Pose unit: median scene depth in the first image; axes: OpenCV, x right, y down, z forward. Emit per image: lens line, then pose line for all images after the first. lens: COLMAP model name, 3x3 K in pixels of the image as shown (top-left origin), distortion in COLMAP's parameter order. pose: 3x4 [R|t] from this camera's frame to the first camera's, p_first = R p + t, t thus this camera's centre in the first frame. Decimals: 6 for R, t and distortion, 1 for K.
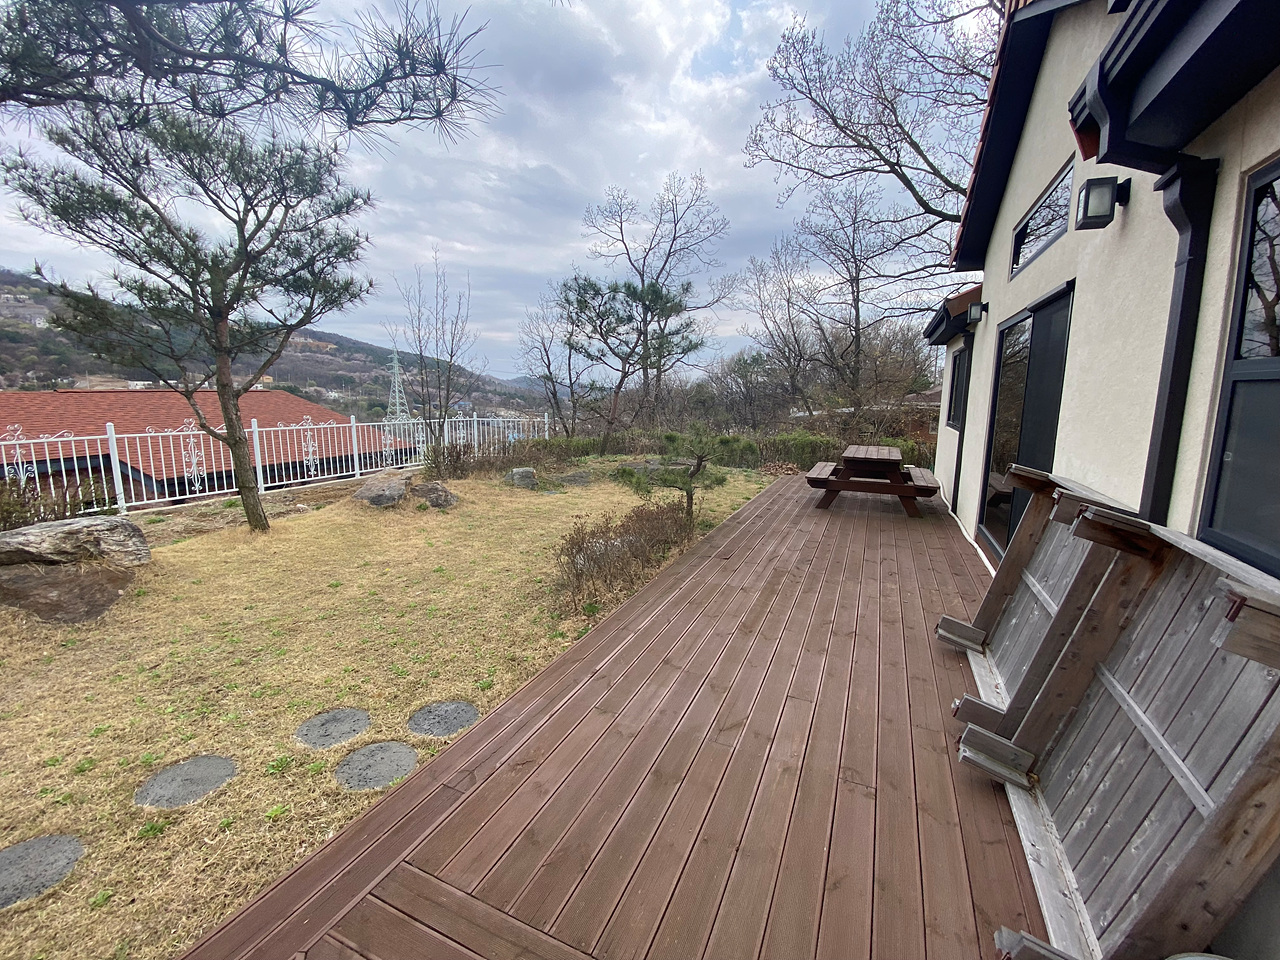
lens RADIAL K [[544.9, 0, 644.9], [0, 544.9, 474.2], [0, 0, 1]] dist [-0.003979, -0.000800]
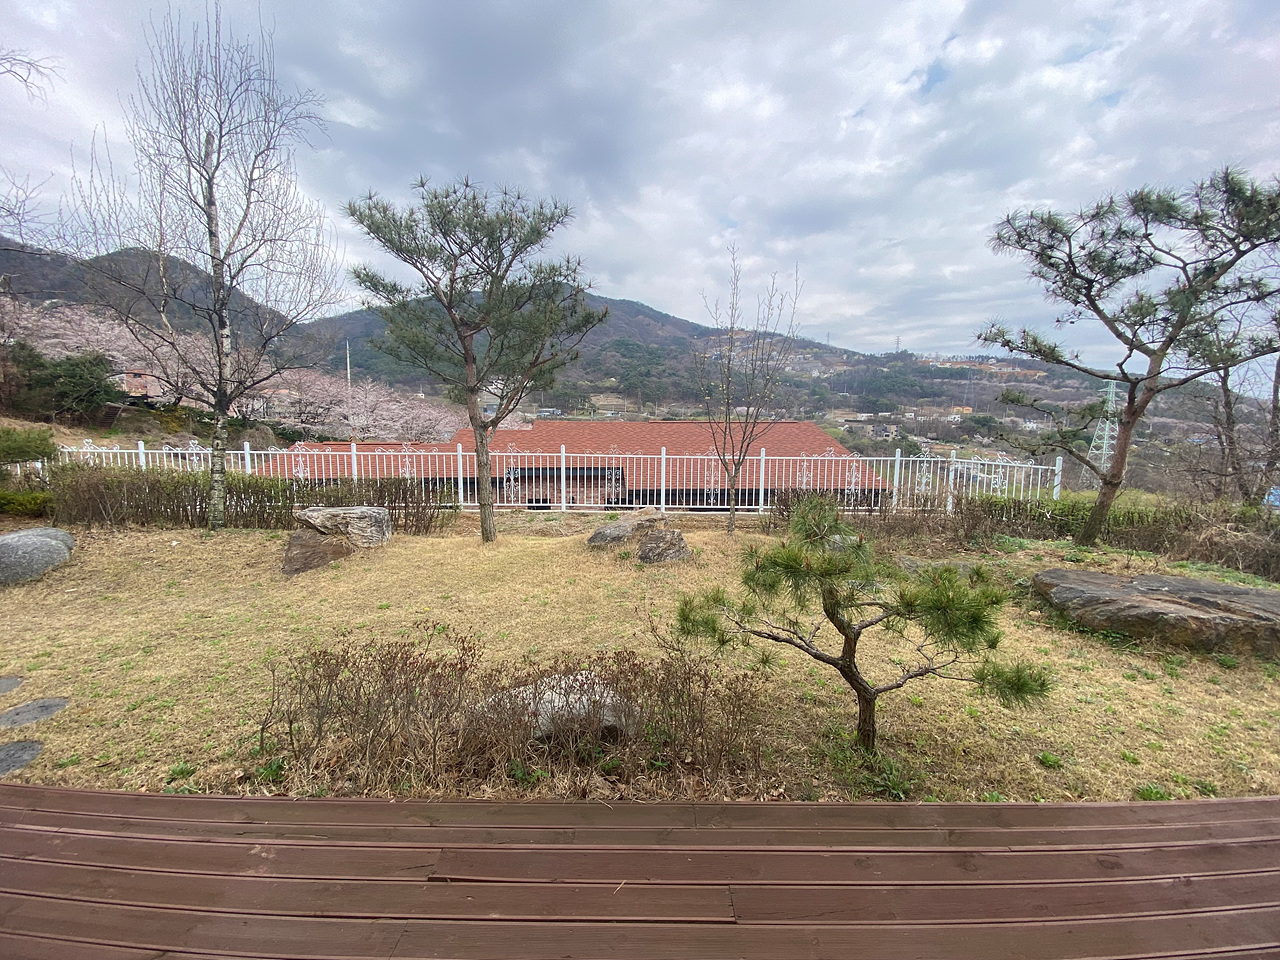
lens RADIAL K [[544.9, 0, 643.9], [0, 544.9, 482.8], [0, 0, 1]] dist [-0.003979, -0.000800]
pose [[0.406143, 0.102005, -0.908098, 0.257270], [-0.137868, 0.989215, 0.049456, -0.069925], [0.903350, 0.105111, 0.415826, 0.465582]]
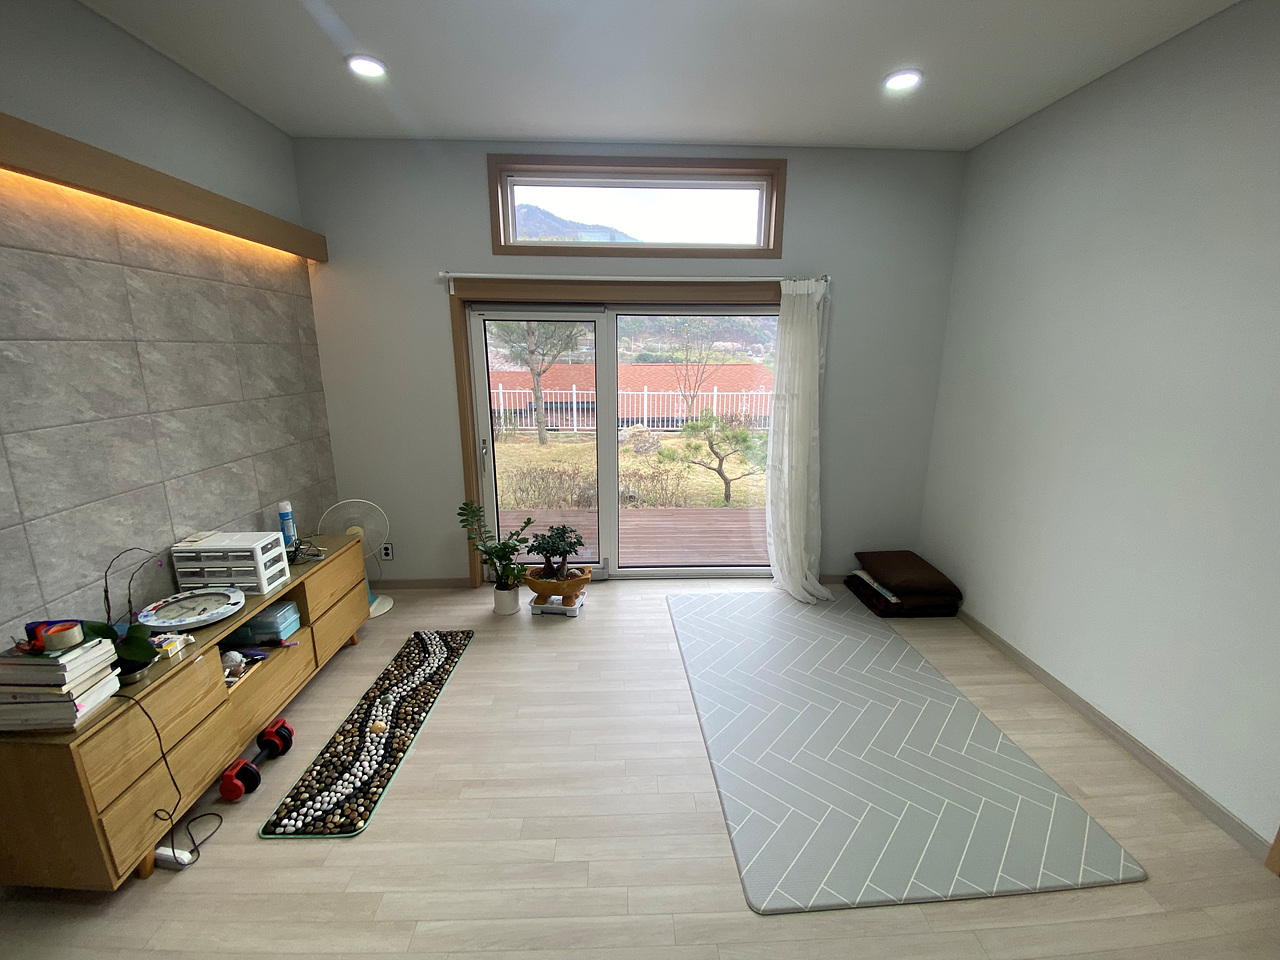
lens RADIAL K [[544.9, 0, 643.2], [0, 544.9, 488.5], [0, 0, 1]] dist [-0.003979, -0.000800]
pose [[0.443330, 0.207909, -0.871913, 0.646481], [-0.132767, 0.977230, 0.165516, -0.064300], [0.886471, 0.042383, 0.460839, 0.258690]]
